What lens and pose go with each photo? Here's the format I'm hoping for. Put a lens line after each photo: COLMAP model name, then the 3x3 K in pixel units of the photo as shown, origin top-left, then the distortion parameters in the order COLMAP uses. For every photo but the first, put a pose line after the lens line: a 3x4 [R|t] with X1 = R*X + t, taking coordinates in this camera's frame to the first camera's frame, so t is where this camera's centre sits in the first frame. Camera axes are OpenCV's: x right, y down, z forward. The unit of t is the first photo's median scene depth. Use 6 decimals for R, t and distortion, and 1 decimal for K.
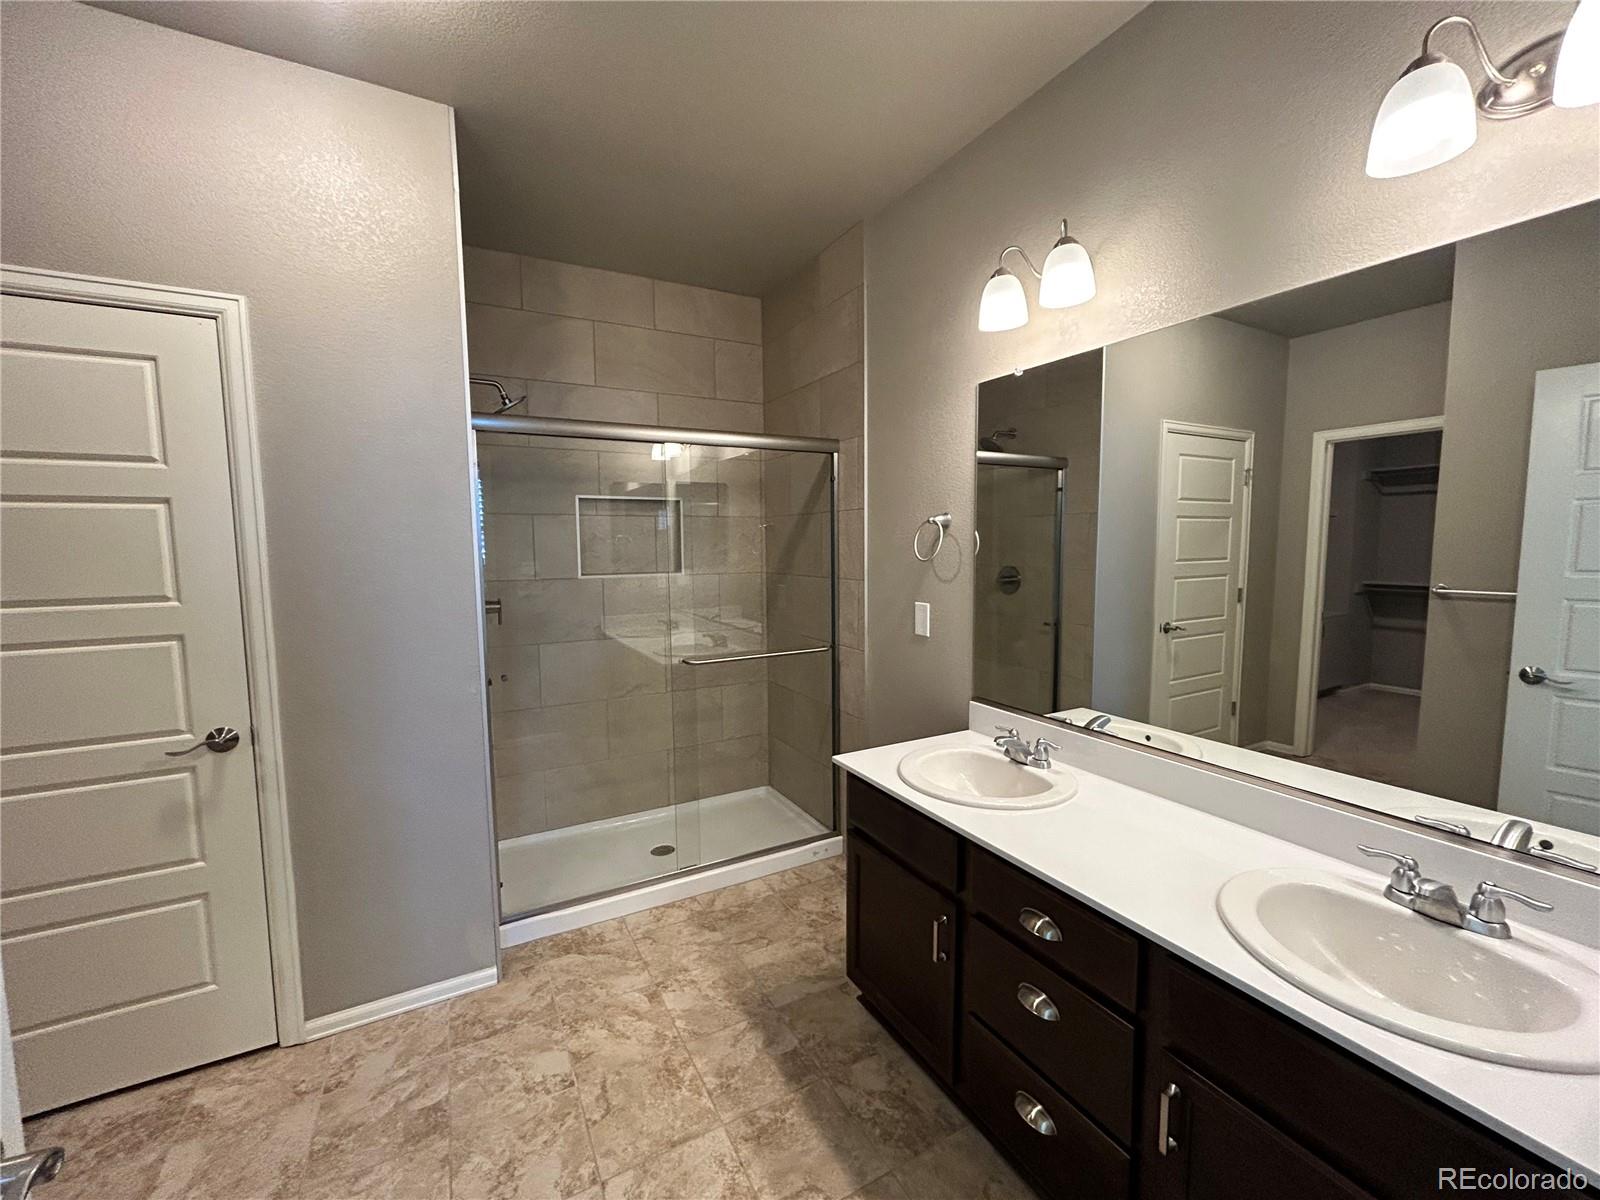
lens RADIAL K [[643.0, 0, 800.0], [0, 643.0, 600.0], [0, 0, 1]] dist [0.001519, 0.000600]
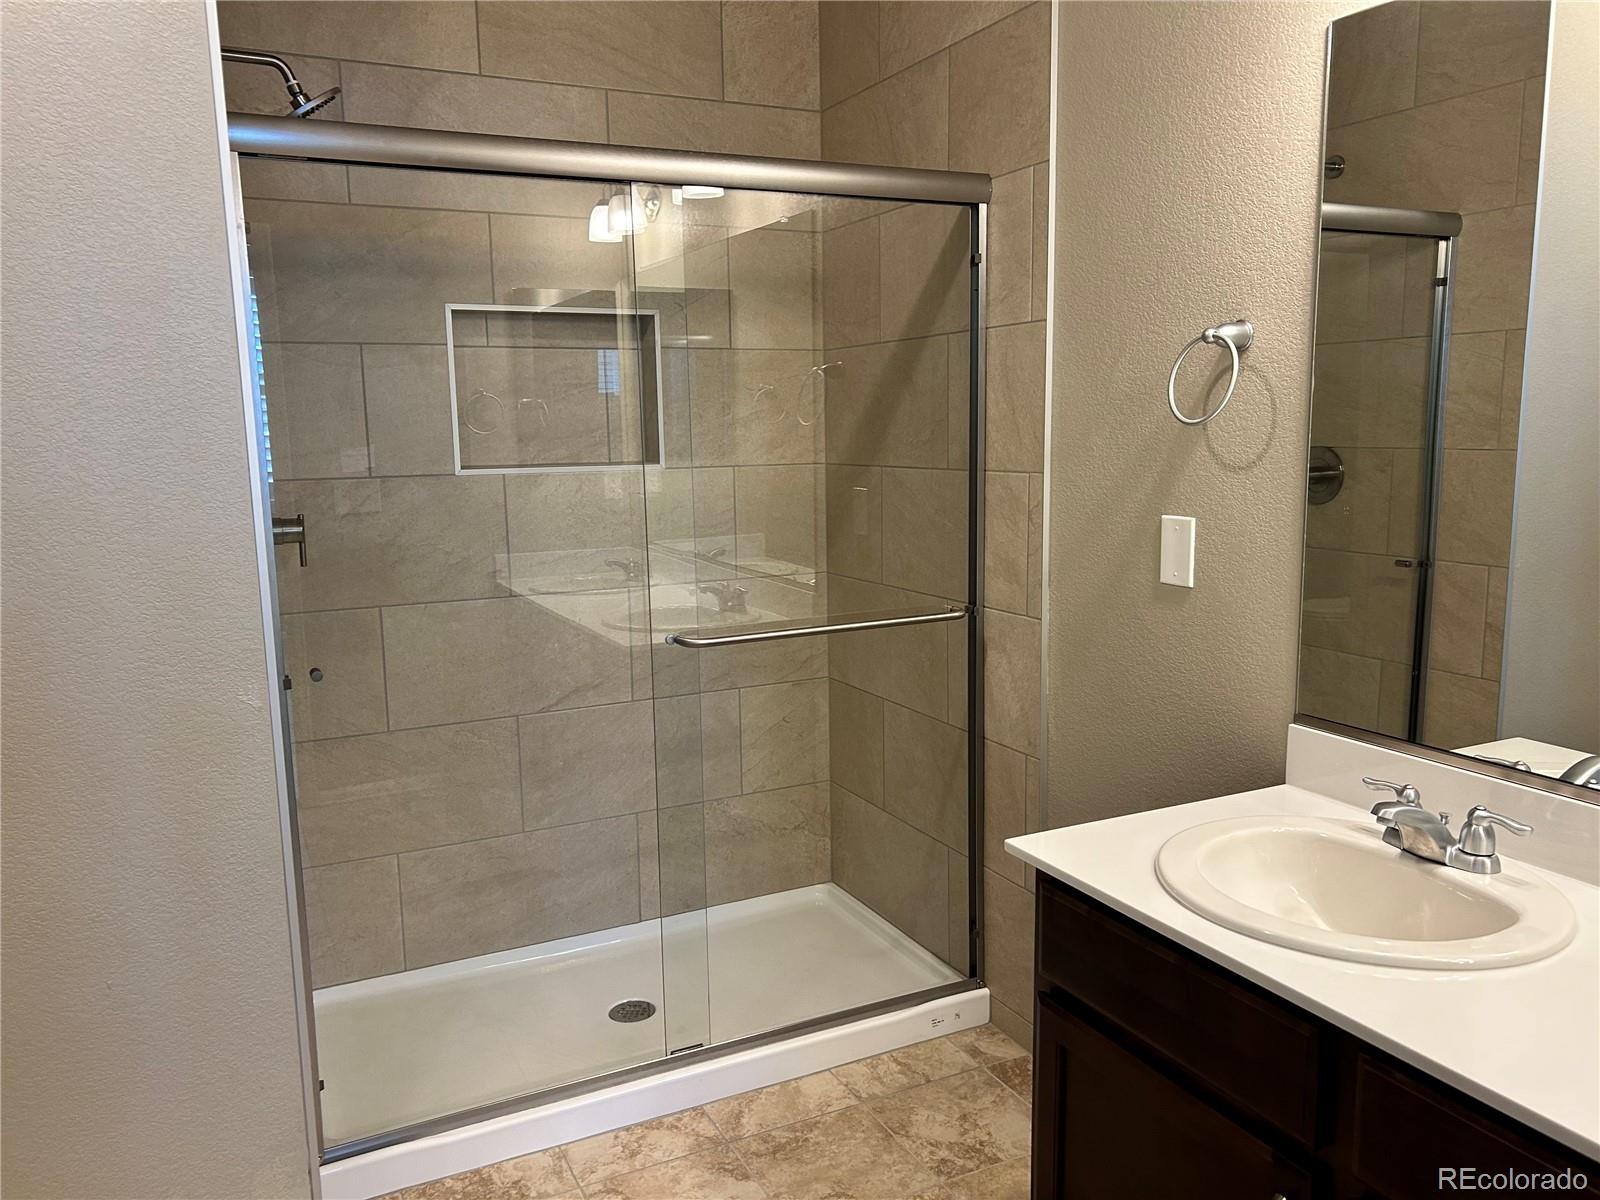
lens RADIAL K [[1199.7, 0, 800.0], [0, 1199.7, 607.0], [0, 0, 1]] dist [0.029246, -0.004109]
pose [[0.998968, -0.001848, -0.045374, -0.047830], [0.004854, 0.997794, 0.066216, 0.011273], [0.045151, -0.066368, 0.996773, 0.100926]]
